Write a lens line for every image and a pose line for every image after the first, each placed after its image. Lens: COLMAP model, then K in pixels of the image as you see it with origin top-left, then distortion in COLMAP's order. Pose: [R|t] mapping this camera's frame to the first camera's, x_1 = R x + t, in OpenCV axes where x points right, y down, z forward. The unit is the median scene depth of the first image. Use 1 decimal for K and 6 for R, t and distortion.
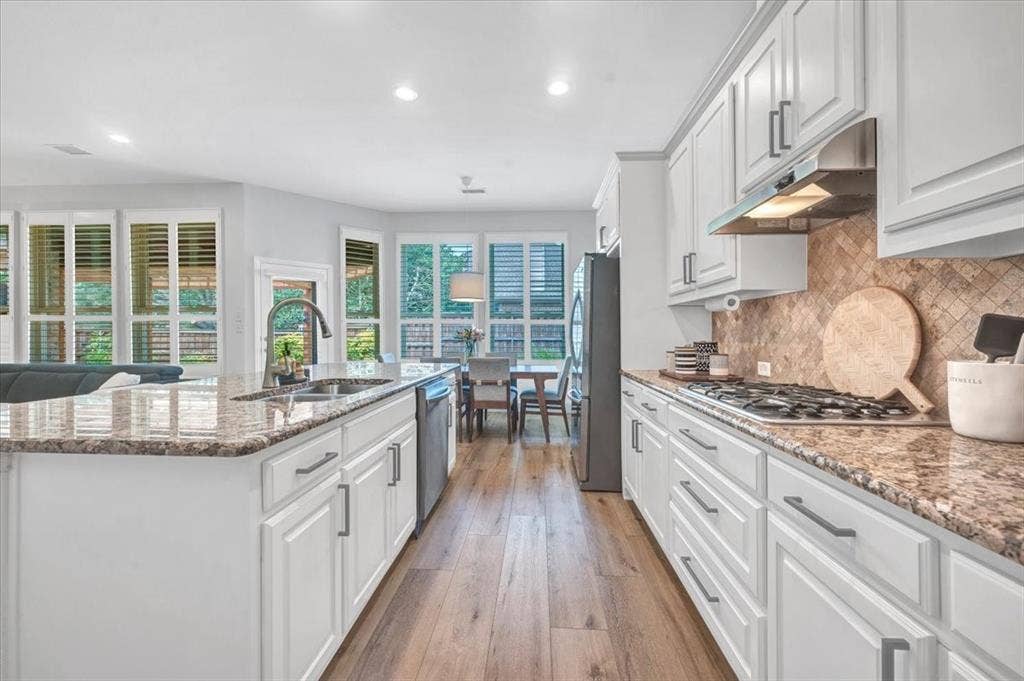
lens RADIAL K [[409.8, 0, 512.7], [0, 409.8, 337.3], [0, 0, 1]] dist [-0.001081, -0.000025]
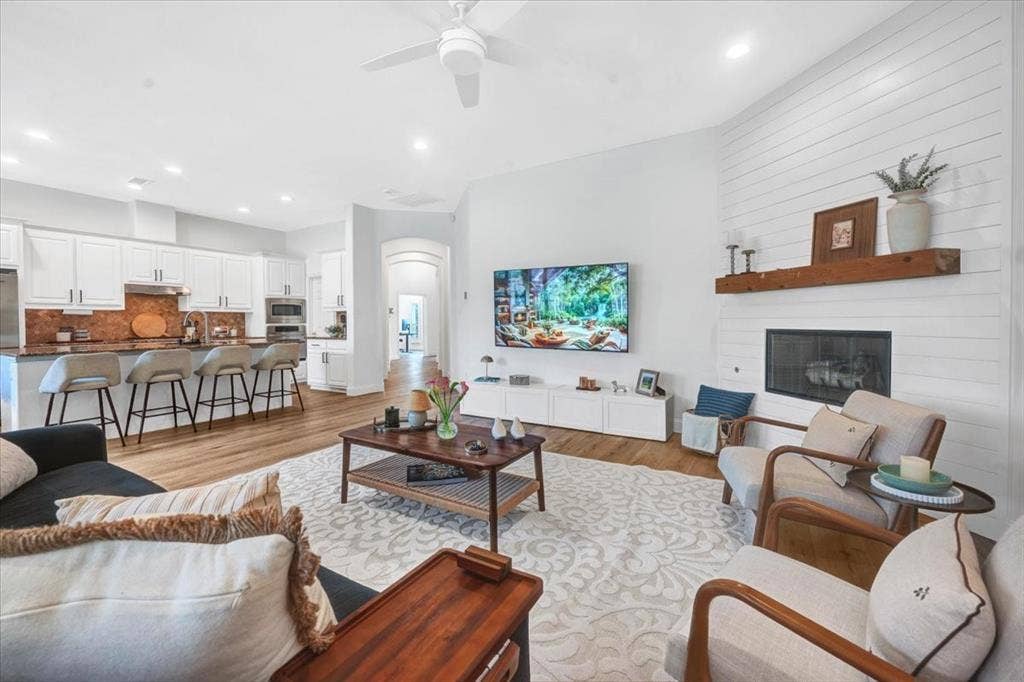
lens RADIAL K [[411.8, 0, 521.4], [0, 411.8, 320.6], [0, 0, 1]] dist [-0.007230, 0.000388]
pose [[-0.895234, 0.003946, 0.445580, -3.654062], [0.007124, 0.999960, 0.005457, -0.027669], [-0.445540, 0.008059, -0.895226, 2.488666]]
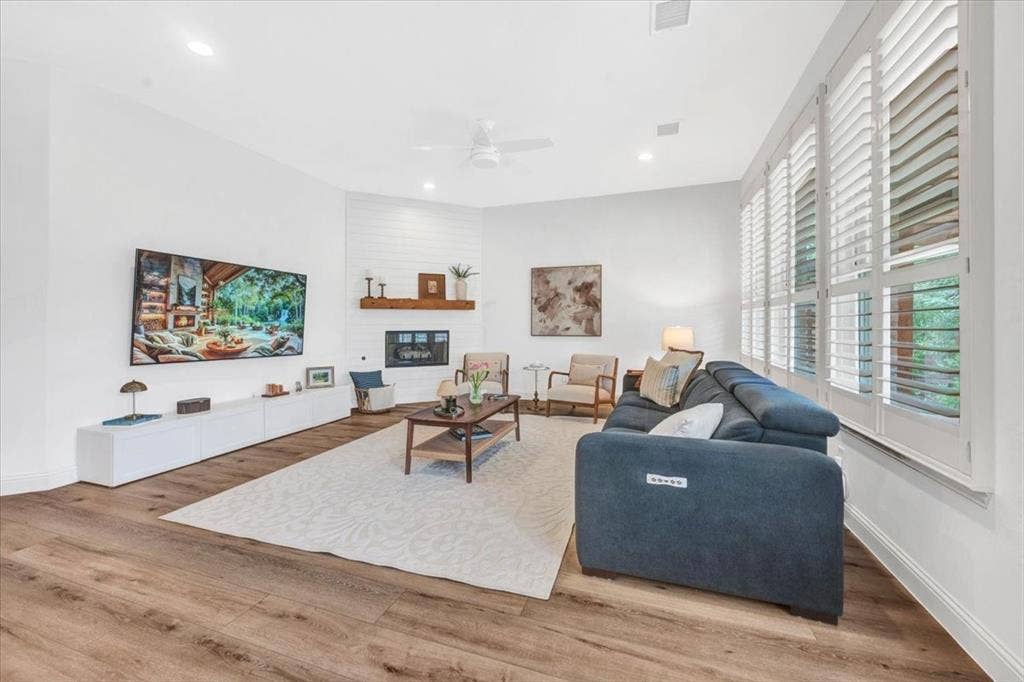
lens RADIAL K [[412.6, 0, 511.8], [0, 412.6, 317.1], [0, 0, 1]] dist [-0.000215, -0.000028]
pose [[-0.268720, -0.020283, -0.963005, -0.945359], [0.000990, 0.999772, -0.021334, -0.010560], [0.963218, -0.006686, -0.268639, 2.113943]]
